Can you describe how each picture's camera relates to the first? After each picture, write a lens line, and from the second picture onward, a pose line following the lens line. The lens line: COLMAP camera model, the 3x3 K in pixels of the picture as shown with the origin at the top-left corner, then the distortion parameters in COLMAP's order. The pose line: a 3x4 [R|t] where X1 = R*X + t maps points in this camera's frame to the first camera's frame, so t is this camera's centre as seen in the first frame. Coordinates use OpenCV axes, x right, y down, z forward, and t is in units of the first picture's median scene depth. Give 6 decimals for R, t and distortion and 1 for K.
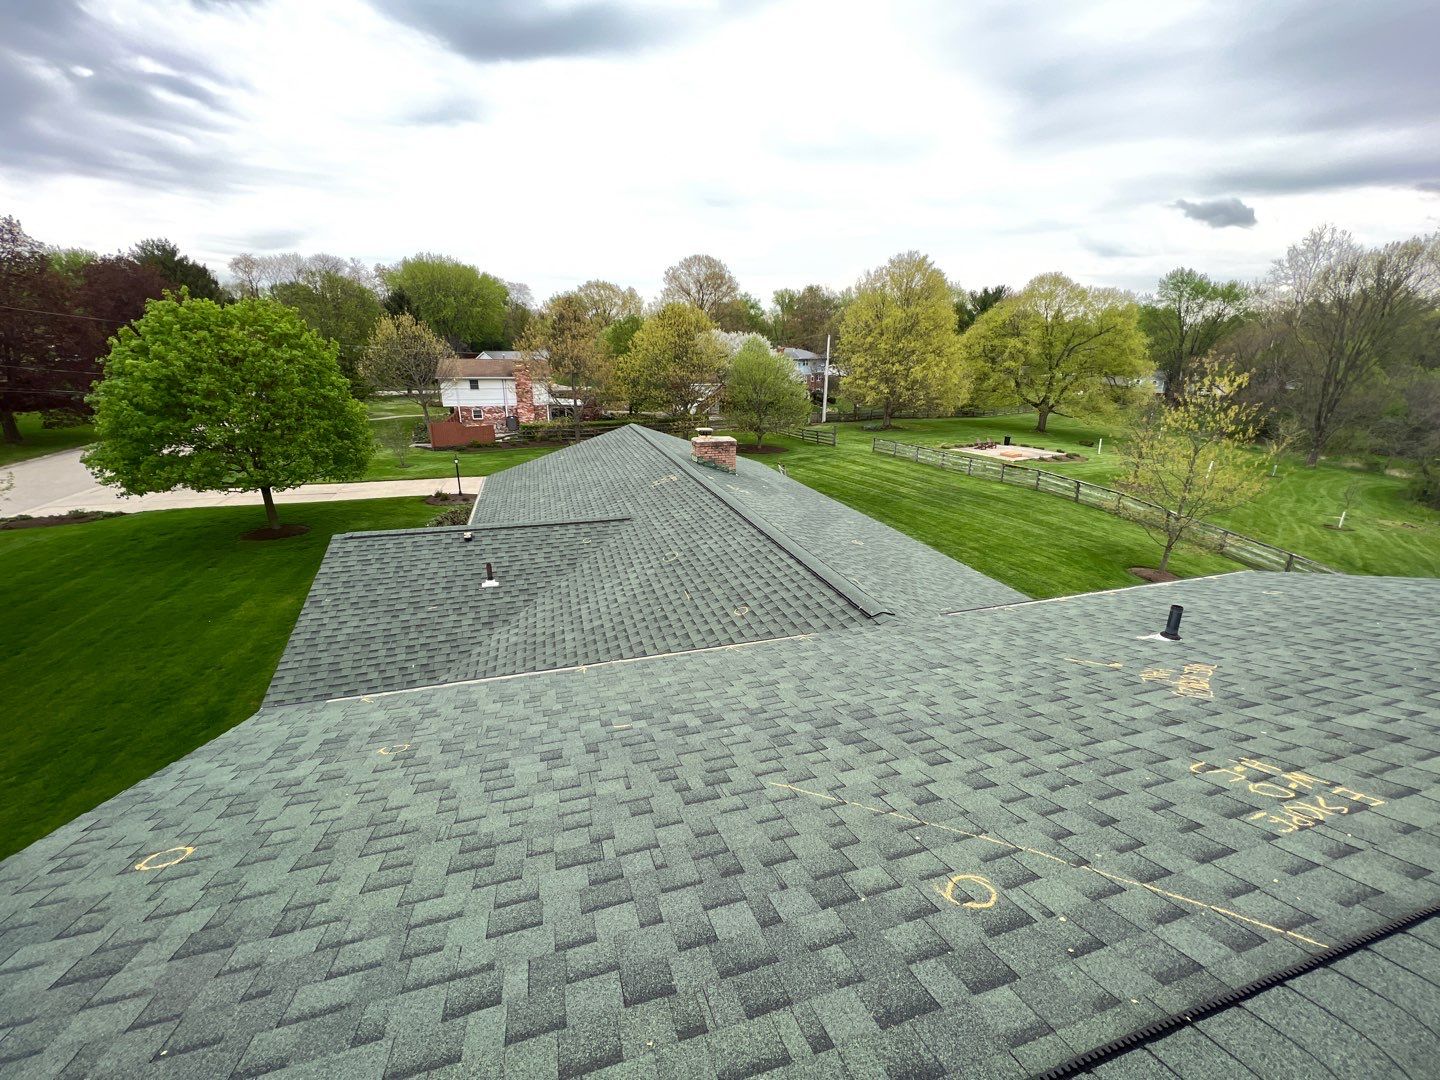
lens RADIAL K [[577.6, 0, 720.0], [0, 577.6, 540.0], [0, 0, 1]] dist [-0.001221, -0.000419]
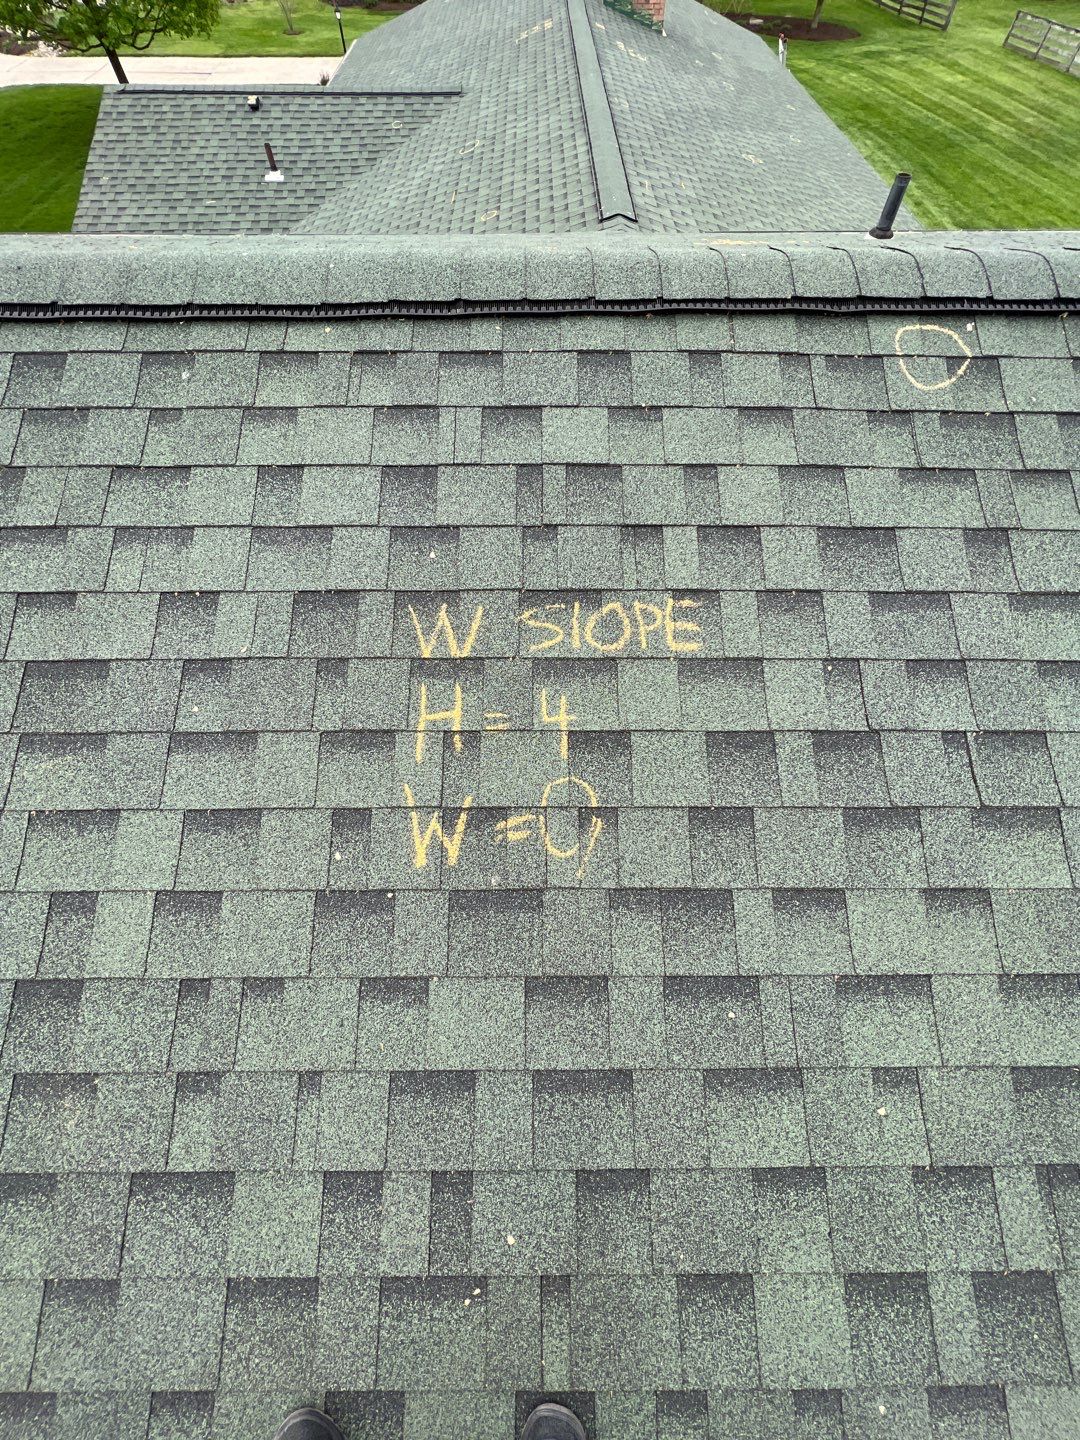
lens RADIAL K [[577.6, 0, 540.0], [0, 577.6, 720.0], [0, 0, 1]] dist [-0.001221, -0.000419]
pose [[0.959922, 0.236021, -0.151143, 0.305937], [-0.080458, 0.748646, 0.658070, 0.087955], [0.268471, -0.619535, 0.737631, -0.014815]]
